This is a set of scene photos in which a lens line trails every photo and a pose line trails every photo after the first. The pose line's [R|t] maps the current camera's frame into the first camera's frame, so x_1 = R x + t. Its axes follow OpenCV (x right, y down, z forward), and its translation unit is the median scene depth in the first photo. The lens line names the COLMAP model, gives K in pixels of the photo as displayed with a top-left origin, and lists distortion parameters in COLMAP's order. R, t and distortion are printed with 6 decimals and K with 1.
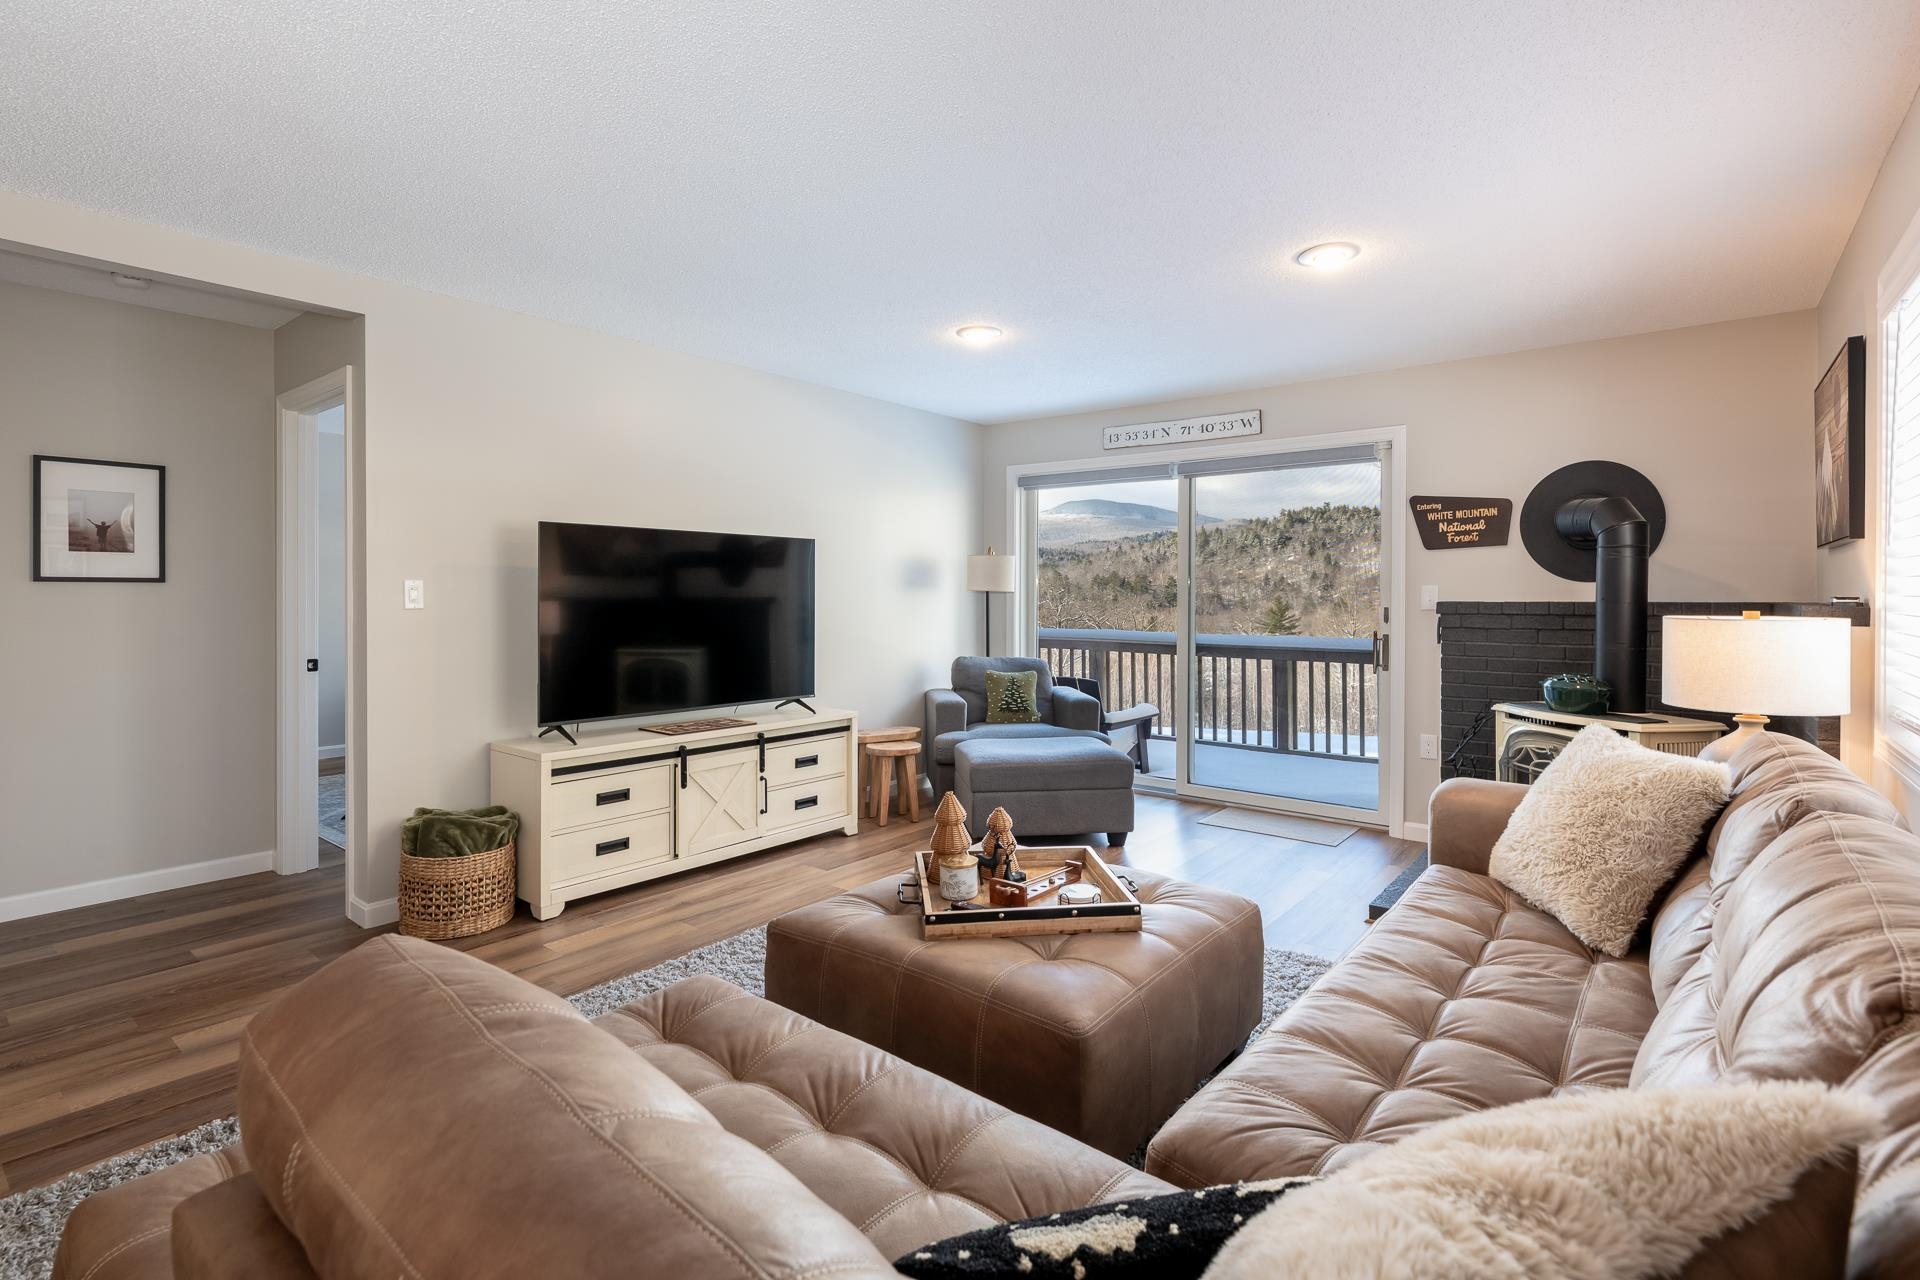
lens RADIAL K [[921.1, 0, 931.0], [0, 921.1, 588.9], [0, 0, 1]] dist [-0.009036, 0.000191]
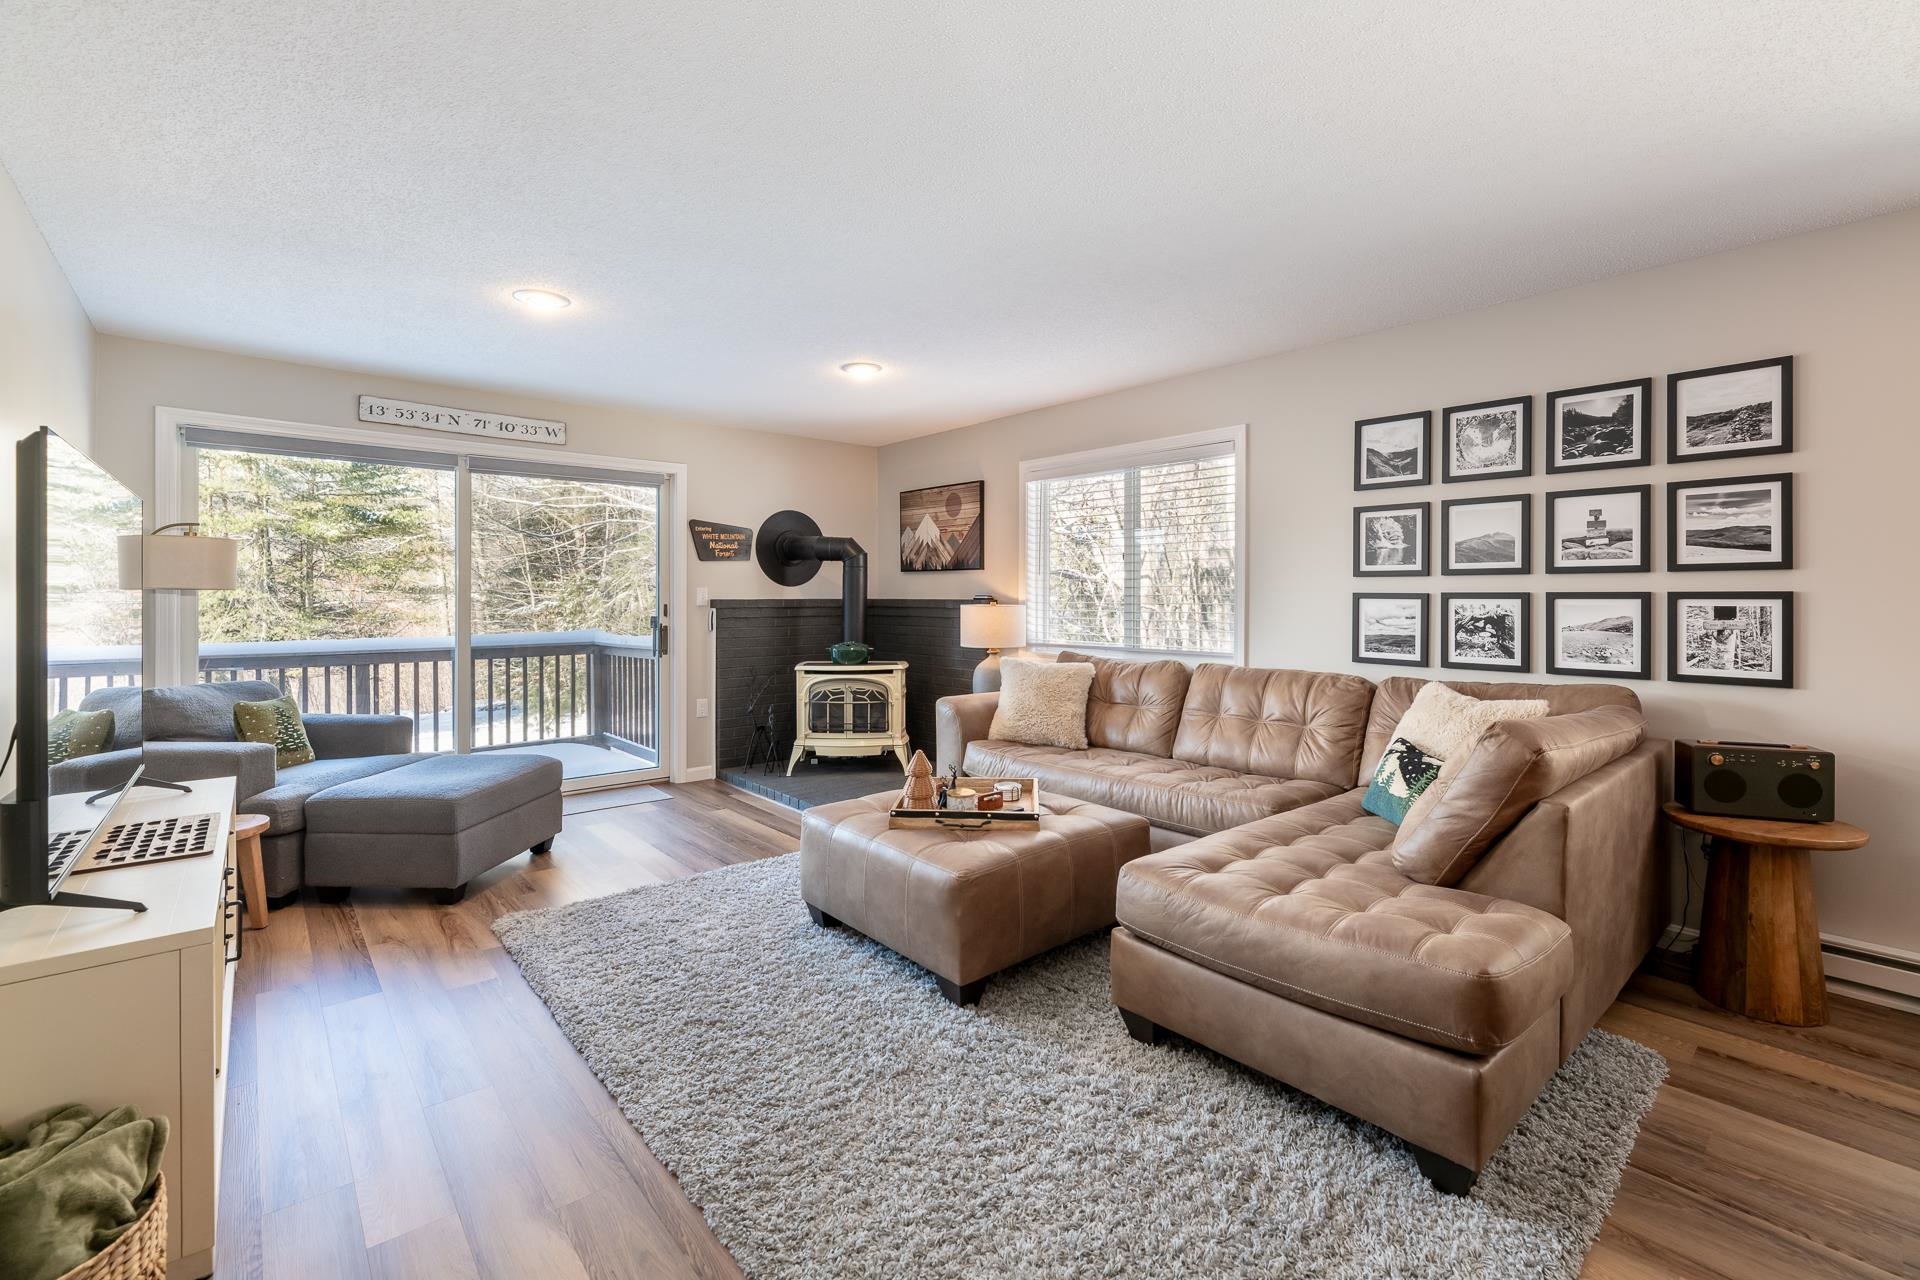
lens RADIAL K [[832.6, 0, 1009.6], [0, 832.6, 595.5], [0, 0, 1]] dist [-0.003491, -0.000591]
pose [[0.122907, -0.002284, 0.992416, -0.597489], [-0.005234, 0.999982, 0.002949, 0.001971], [-0.992404, -0.005556, 0.122893, 0.397789]]
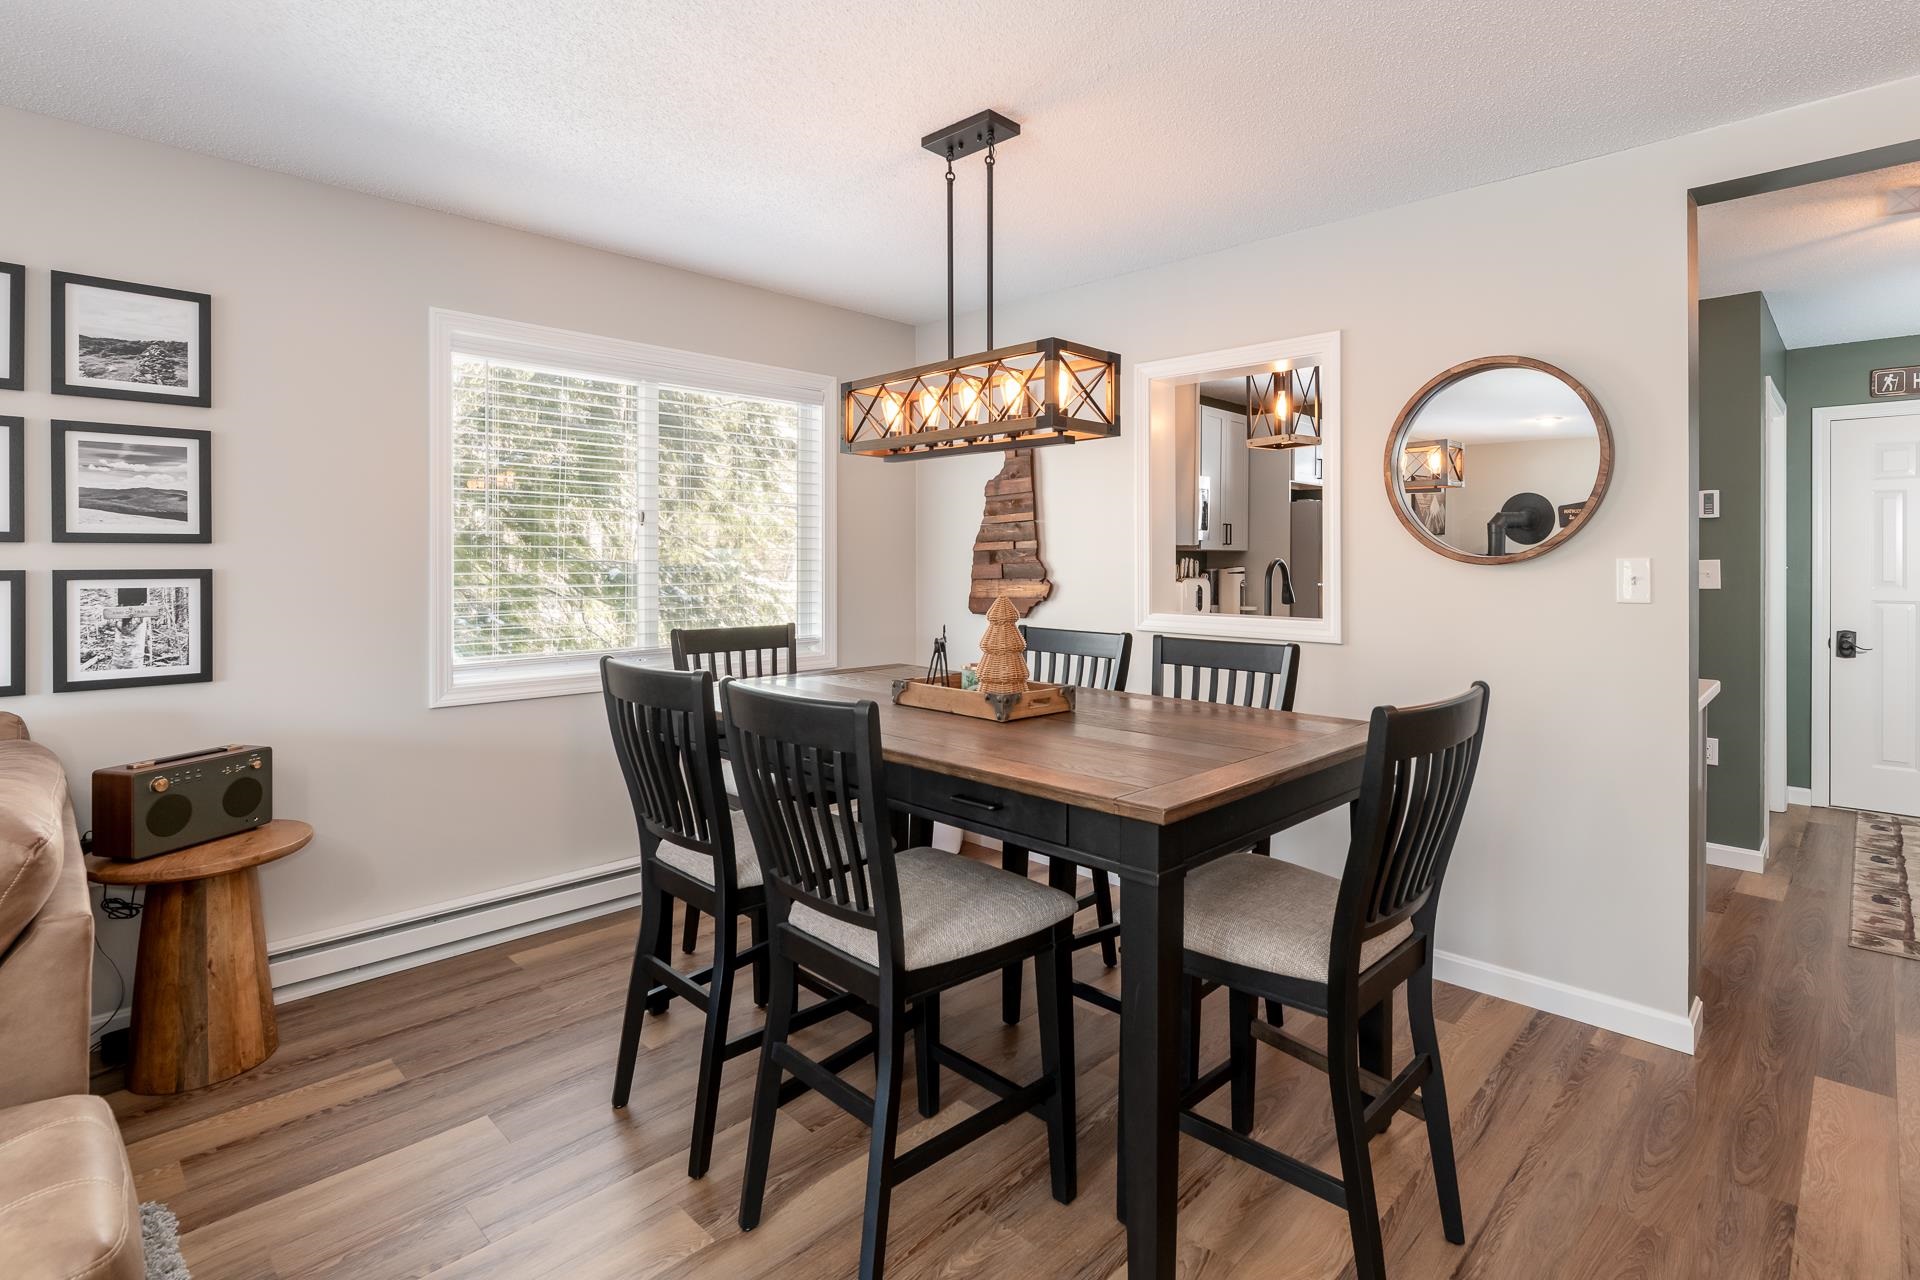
lens RADIAL K [[934.0, 0, 929.9], [0, 934.0, 565.2], [0, 0, 1]] dist [-0.003417, -0.000130]
pose [[-0.996334, -0.003524, 0.085479, -0.444849], [-0.003384, 0.999993, 0.001788, -0.006353], [-0.085485, 0.001492, -0.996338, 0.445781]]
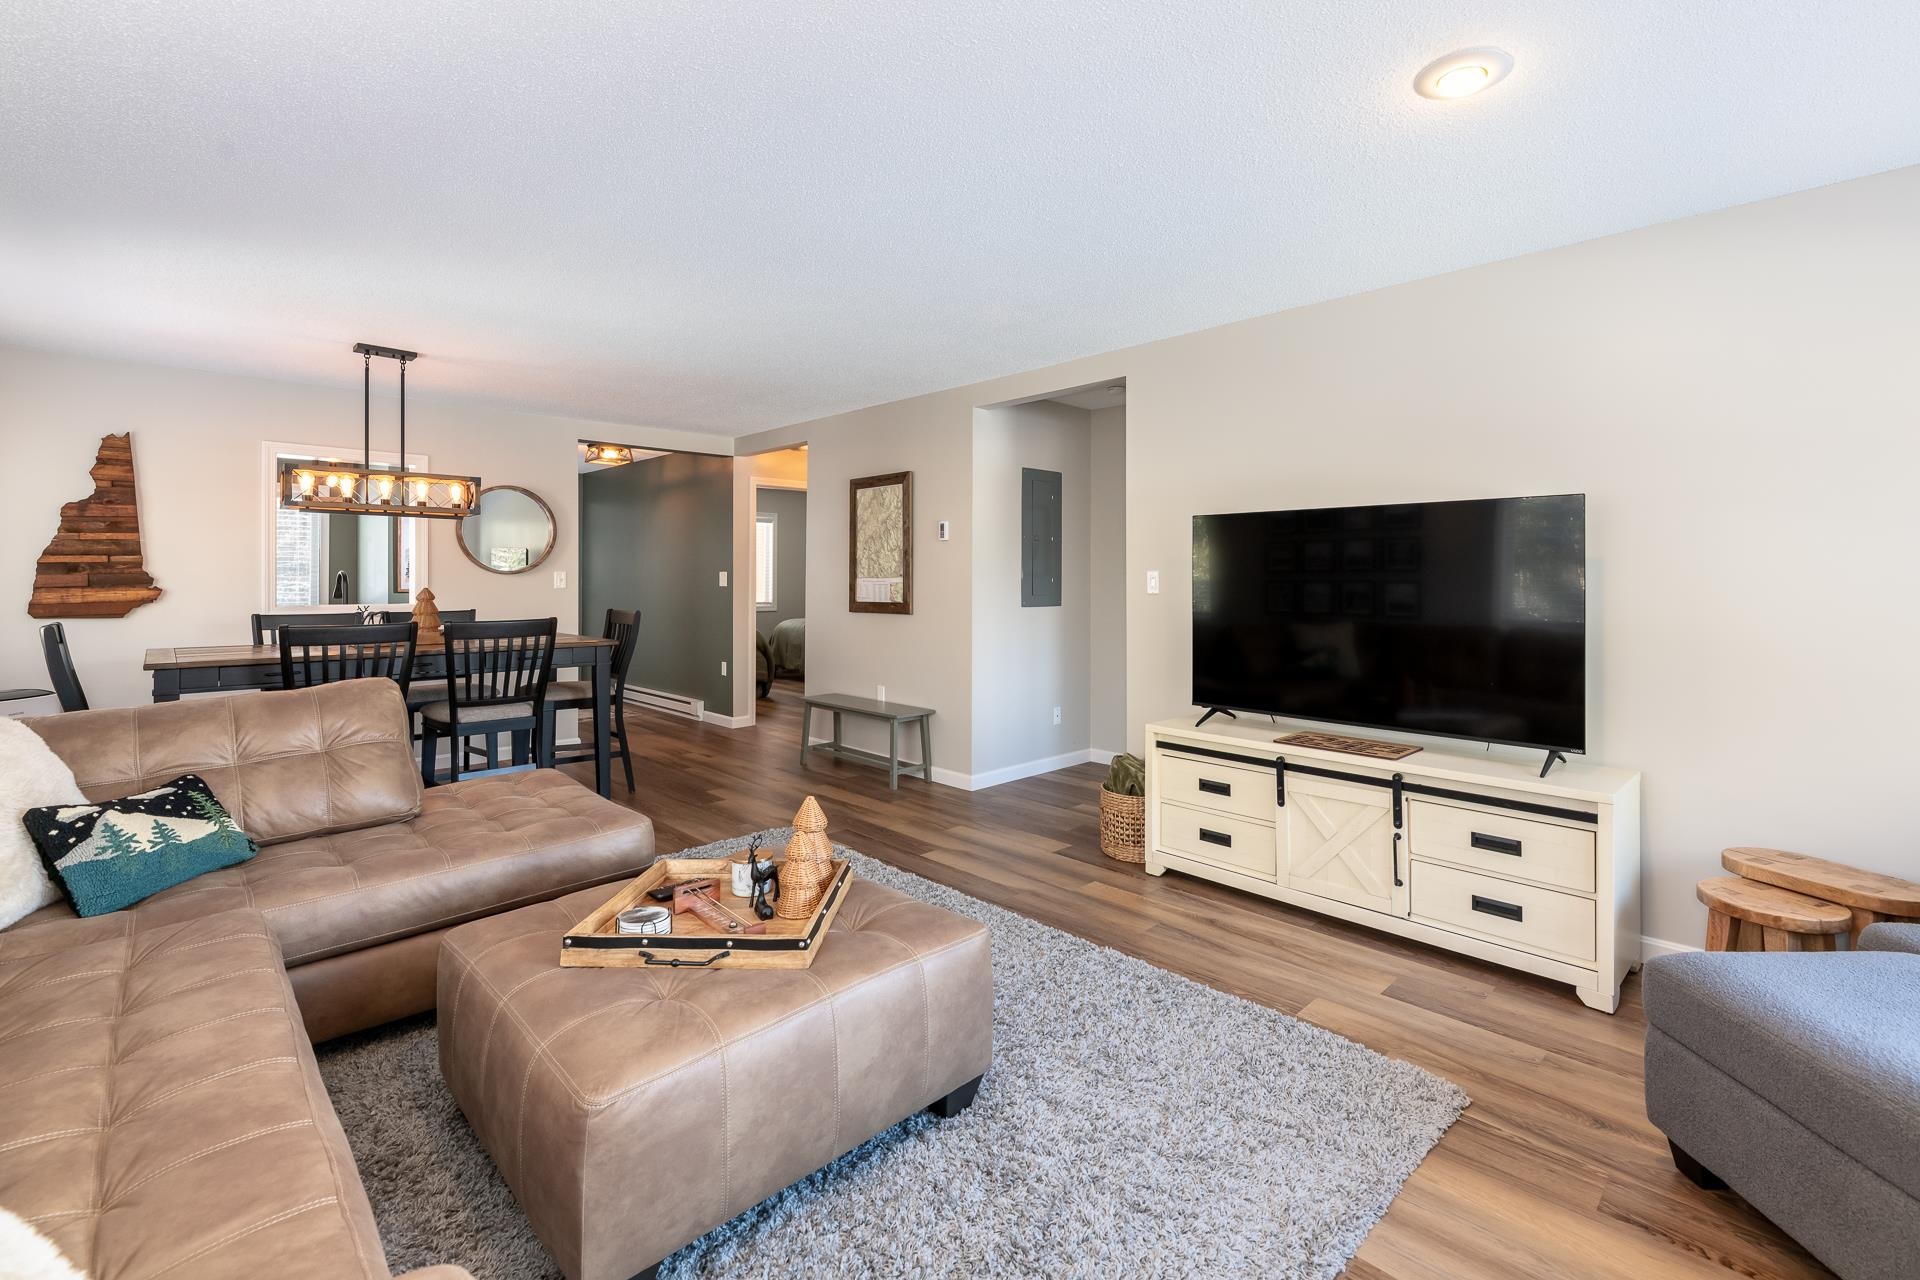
lens RADIAL K [[832.6, 0, 1037.7], [0, 832.6, 565.7], [0, 0, 1]] dist [-0.003491, -0.000591]
pose [[-0.055026, -0.017142, -0.998338, 0.450183], [0.001045, 0.999851, -0.017226, 0.001884], [0.998484, -0.001991, -0.055000, 0.684125]]
